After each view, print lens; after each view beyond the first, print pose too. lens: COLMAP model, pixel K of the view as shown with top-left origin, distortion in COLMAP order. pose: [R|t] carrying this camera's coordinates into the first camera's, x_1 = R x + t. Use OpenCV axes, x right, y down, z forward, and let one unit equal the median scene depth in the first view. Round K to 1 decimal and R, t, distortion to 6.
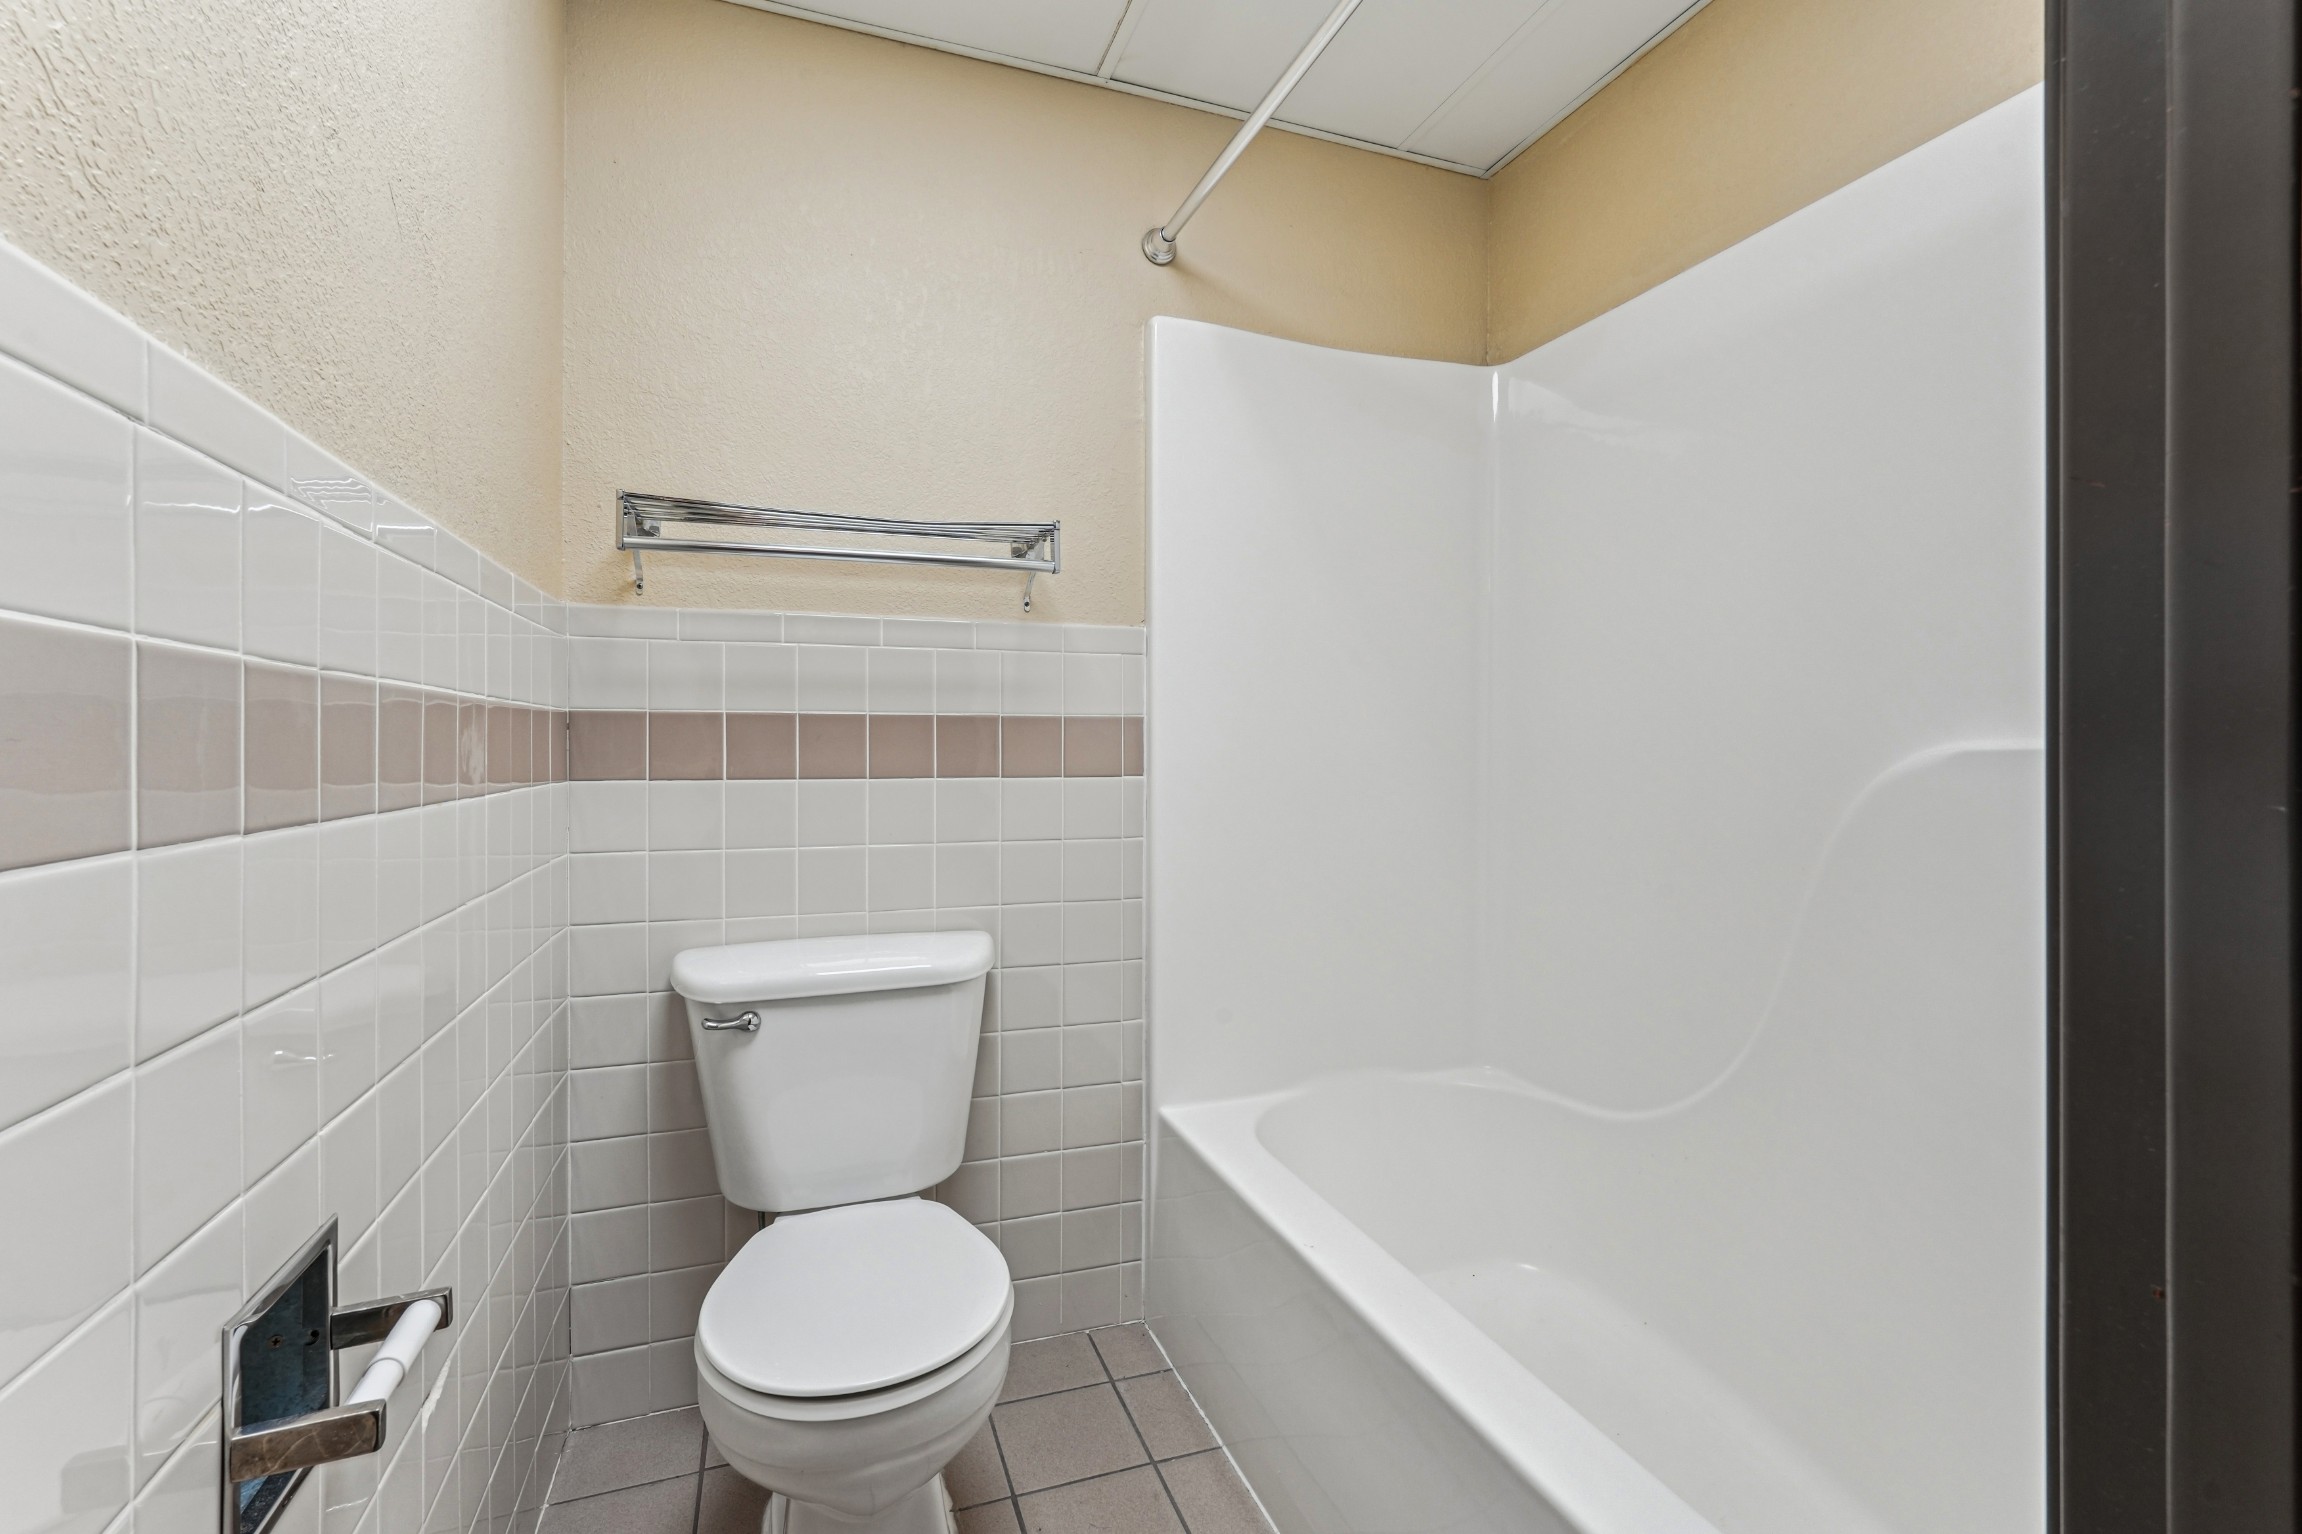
lens RADIAL K [[1031.8, 0, 1150.7], [0, 1031.8, 756.9], [0, 0, 1]] dist [-0.002248, 0.000584]
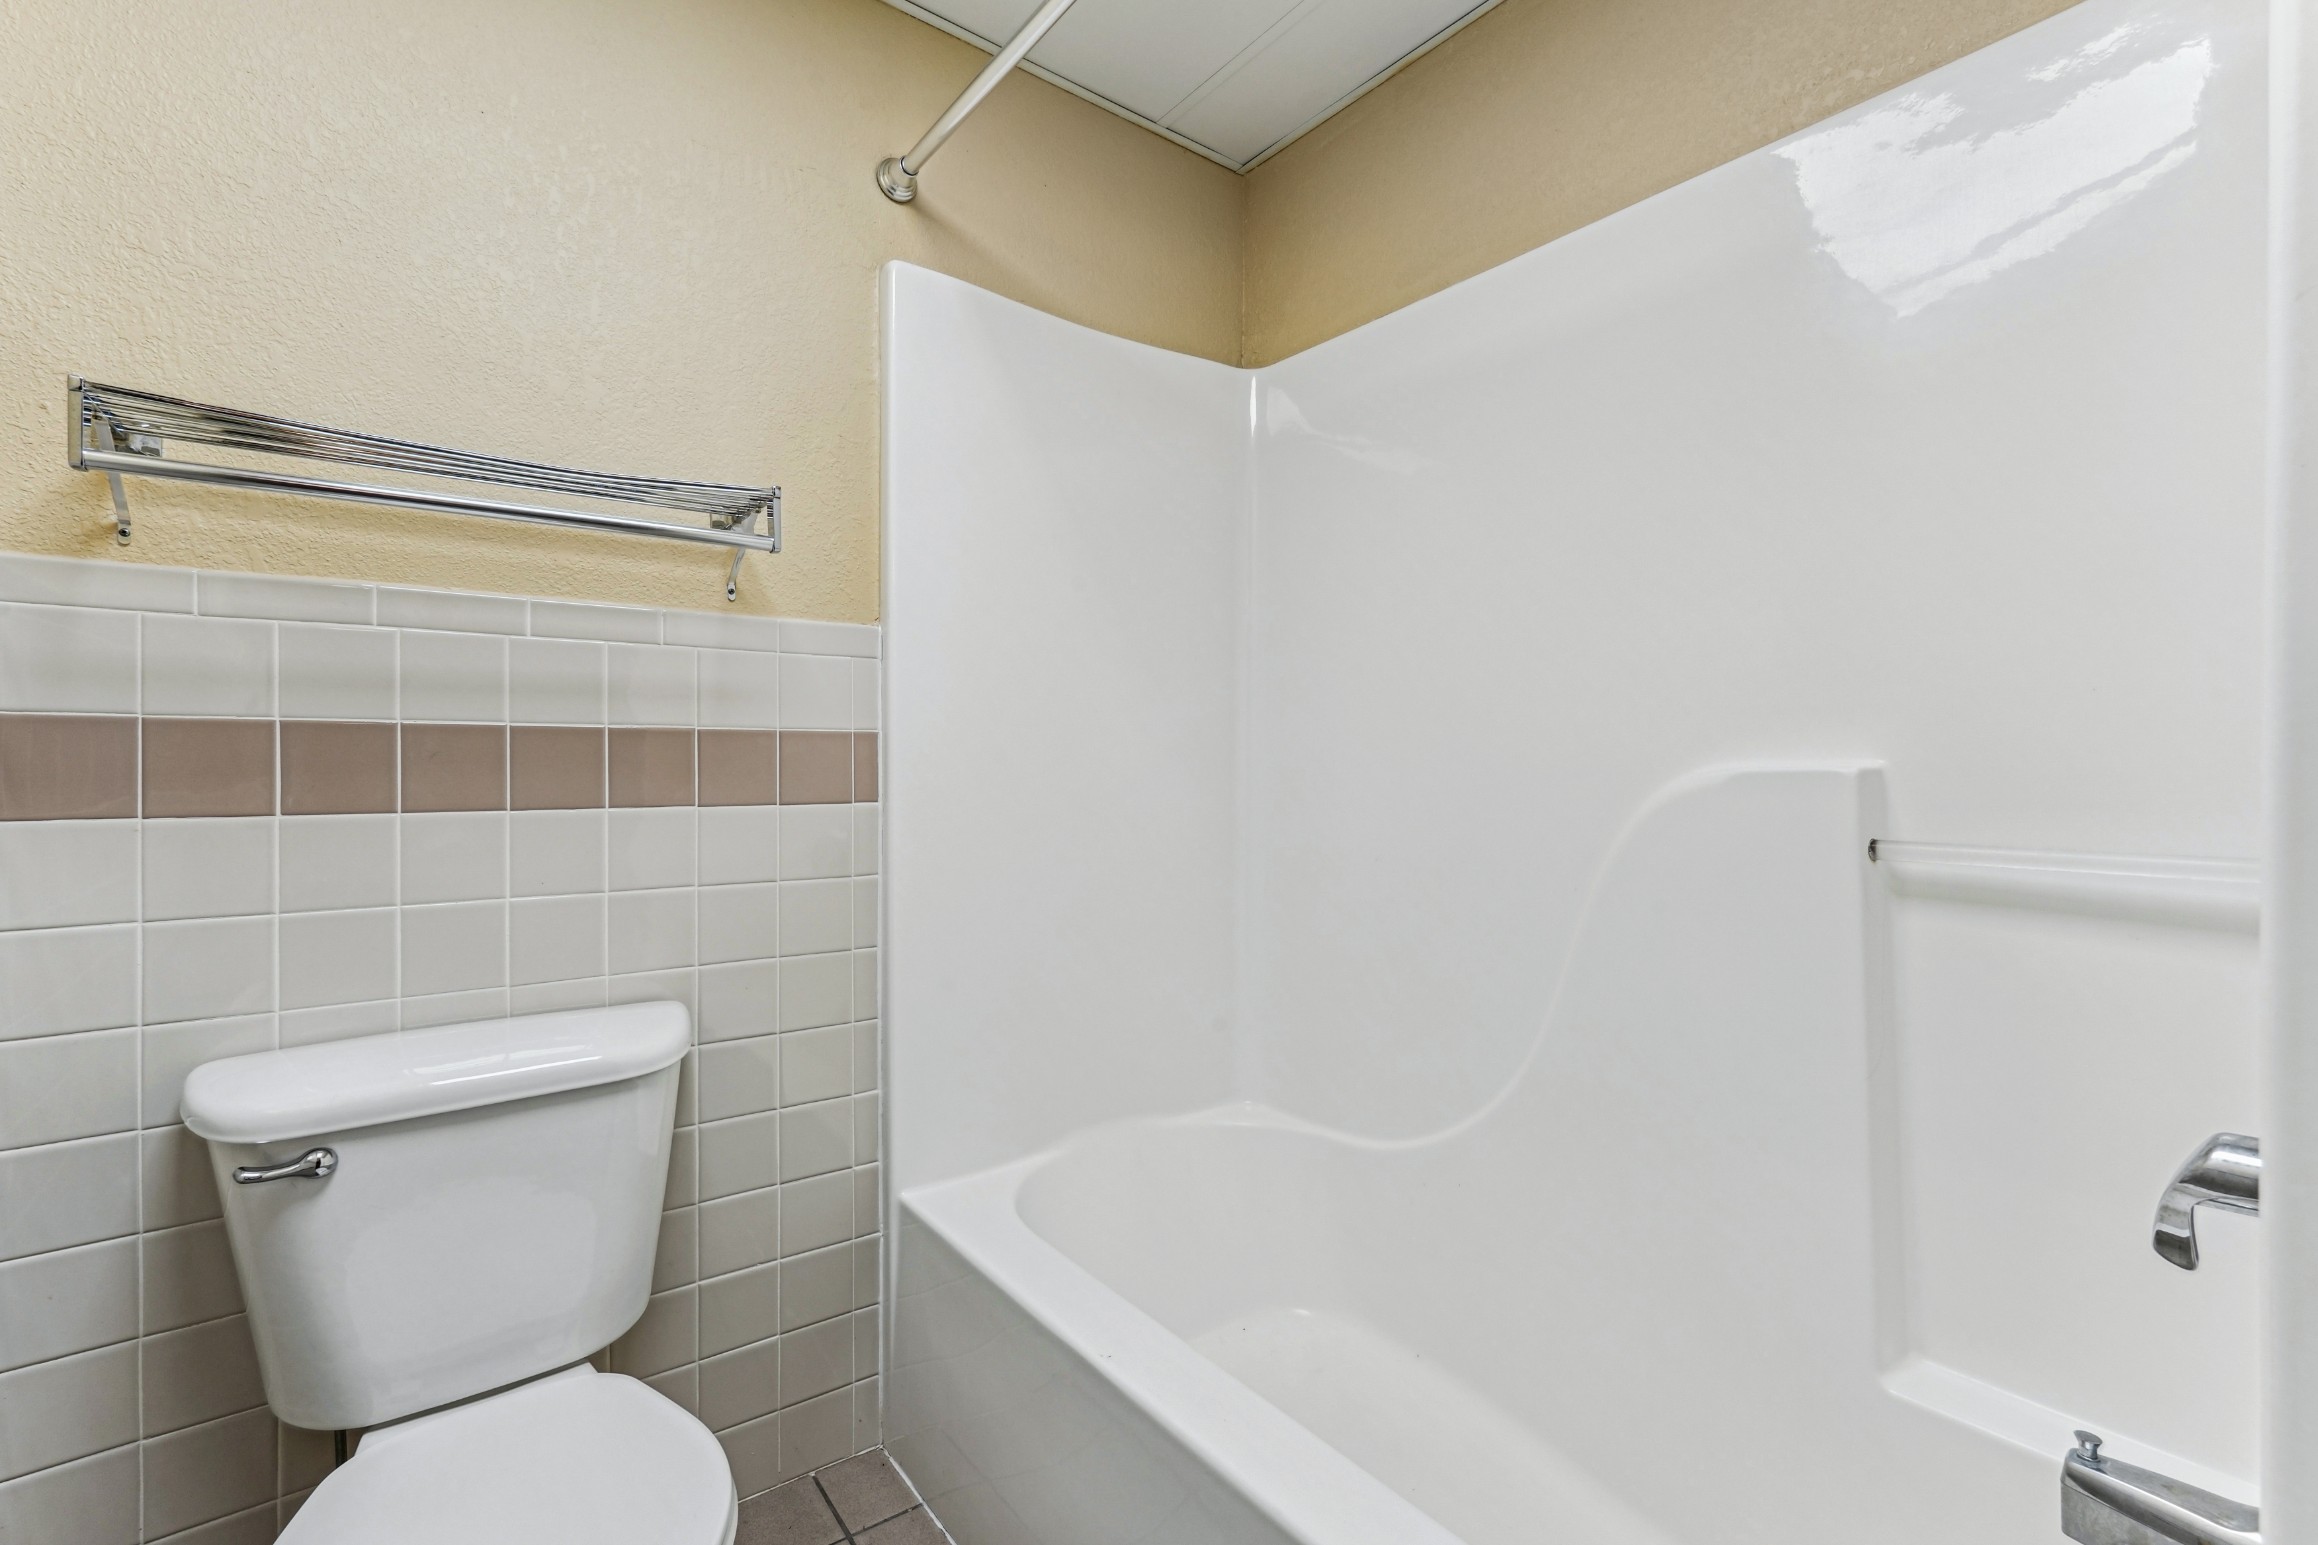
lens RADIAL K [[1032.7, 0, 1159.0], [0, 1032.7, 772.5], [0, 0, 1]] dist [-0.011109, 0.008472]
pose [[0.954088, -0.002573, 0.299516, -0.043979], [0.003107, 0.999994, -0.001305, -0.004205], [-0.299511, 0.002176, 0.954090, 0.133987]]
